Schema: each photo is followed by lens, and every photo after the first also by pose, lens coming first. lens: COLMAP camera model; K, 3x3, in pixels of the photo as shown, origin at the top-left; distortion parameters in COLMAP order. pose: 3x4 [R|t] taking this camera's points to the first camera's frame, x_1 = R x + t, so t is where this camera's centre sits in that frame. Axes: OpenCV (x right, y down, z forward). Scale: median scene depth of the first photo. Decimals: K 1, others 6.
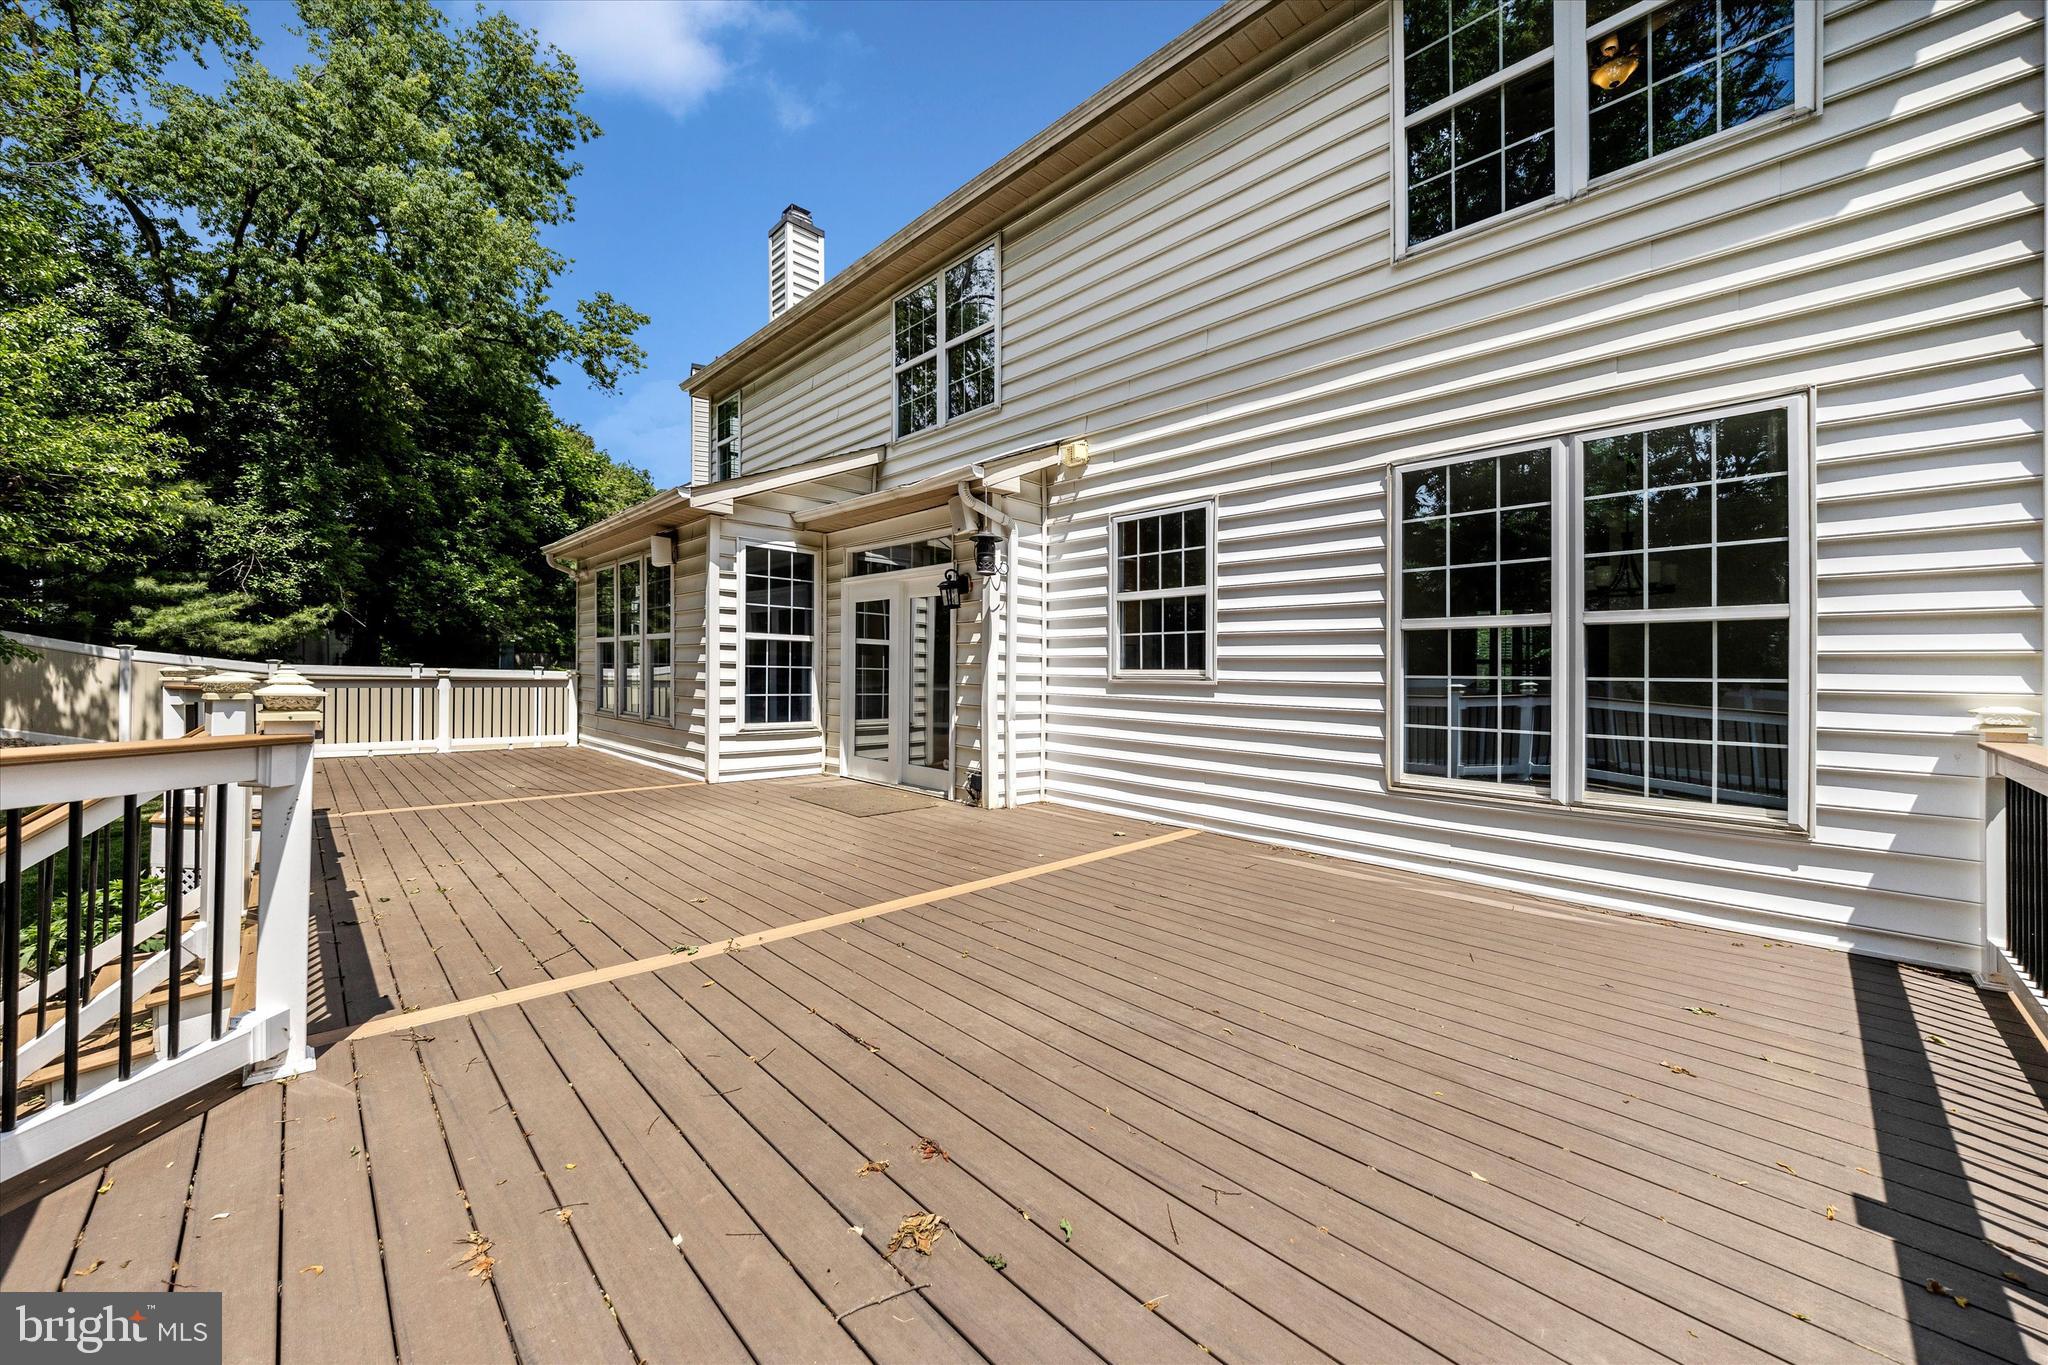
lens RADIAL K [[764.7, 0, 1027.3], [0, 764.7, 653.8], [0, 0, 1]] dist [-0.003837, 0.000082]
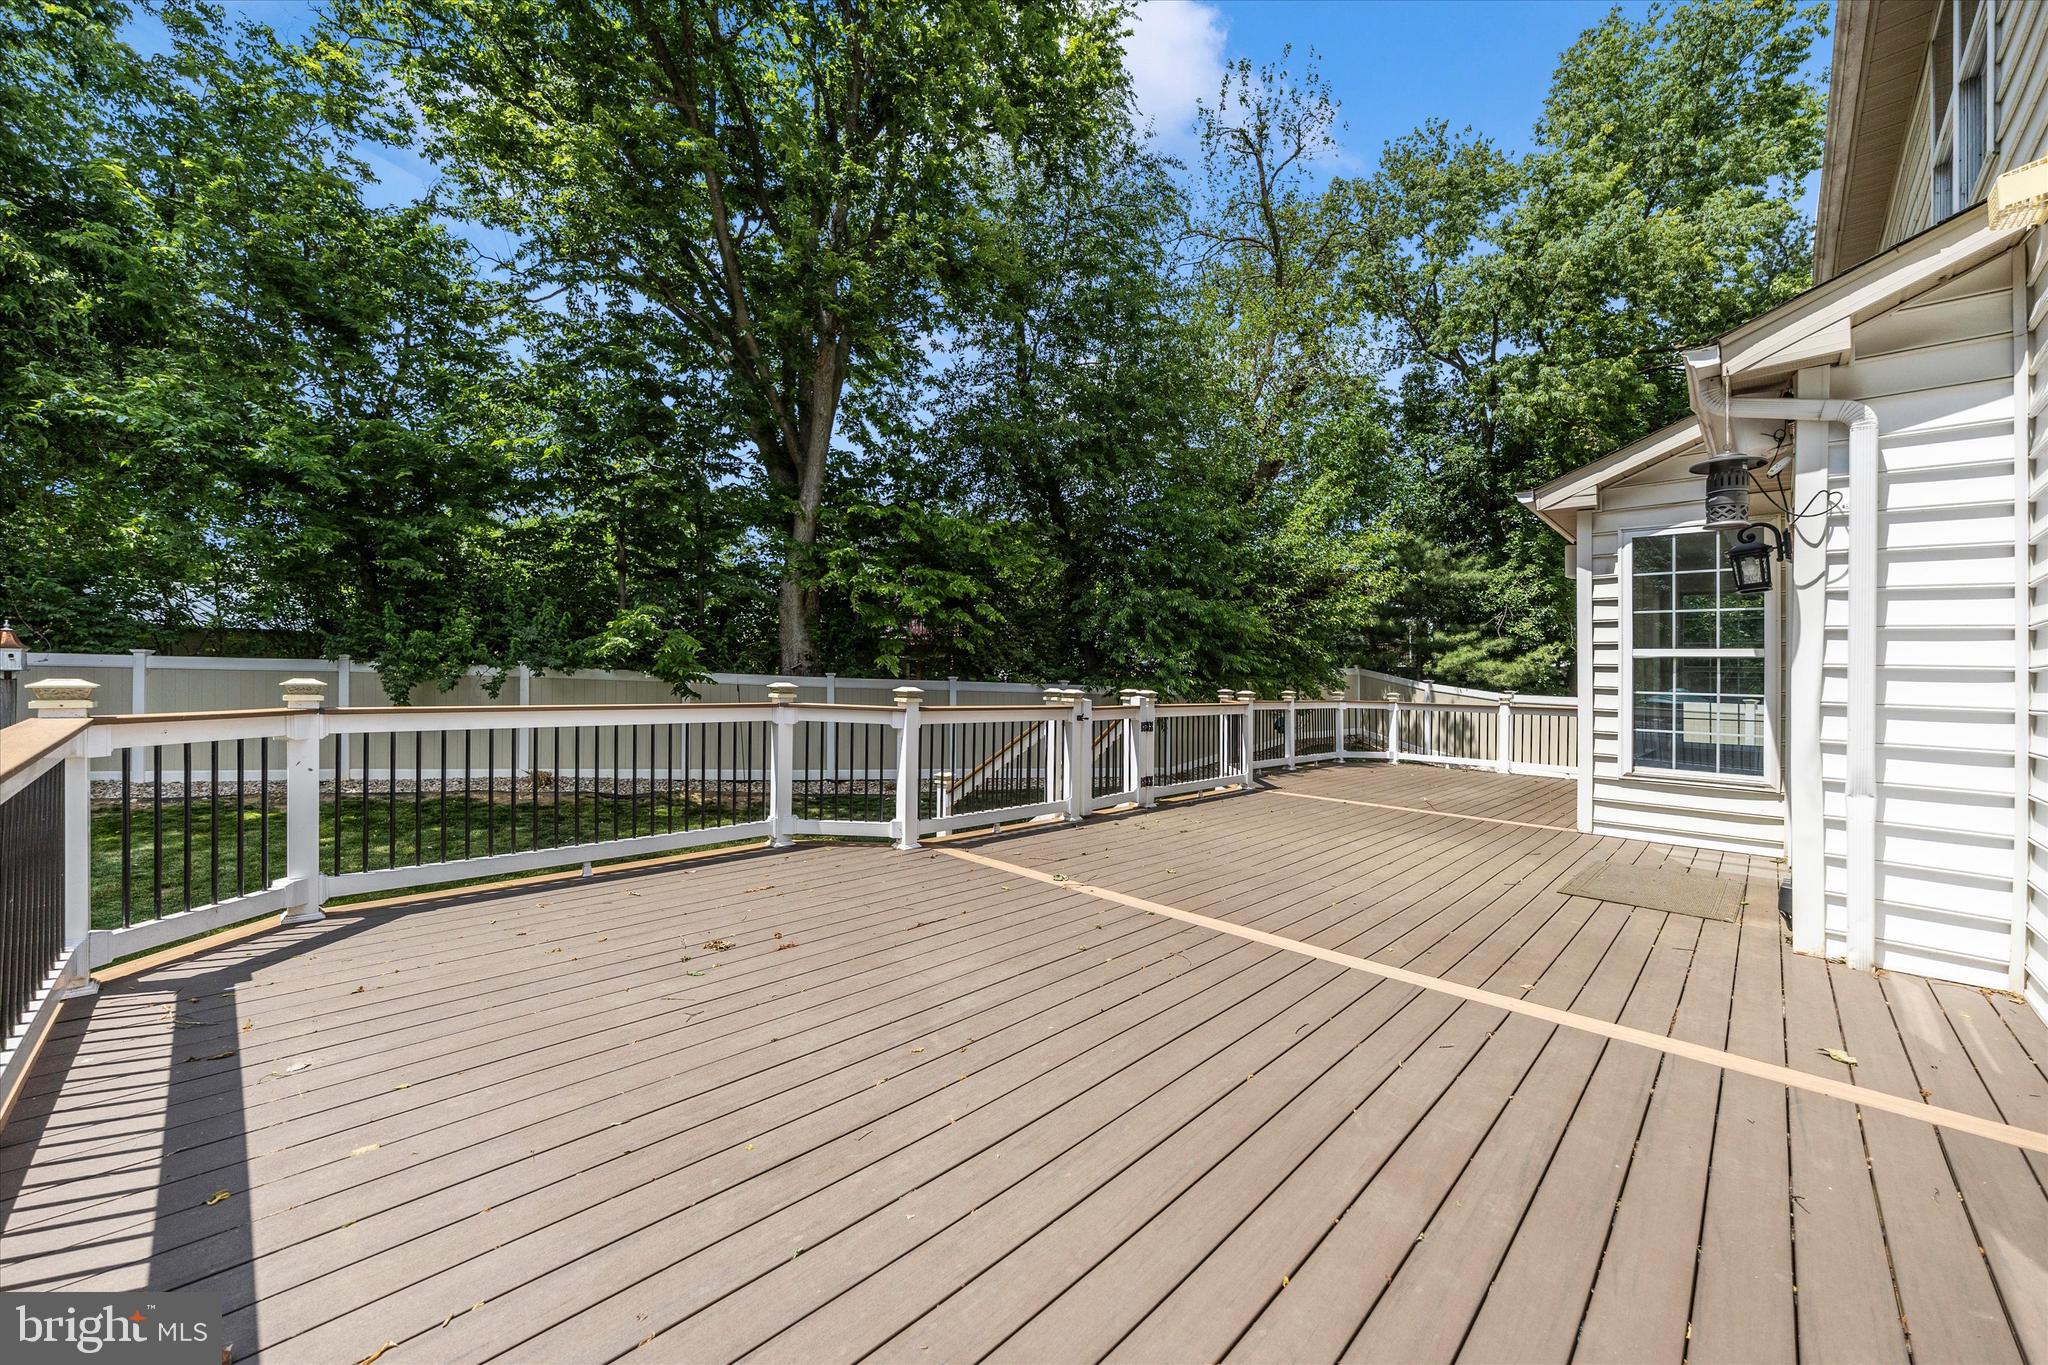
lens RADIAL K [[764.7, 0, 1020.0], [0, 764.7, 684.2], [0, 0, 1]] dist [-0.003837, 0.000082]
pose [[0.024290, -0.008587, -0.999668, 0.398037], [-0.000232, 0.999963, -0.008595, 0.014797], [0.999705, 0.000441, 0.024287, 0.359246]]
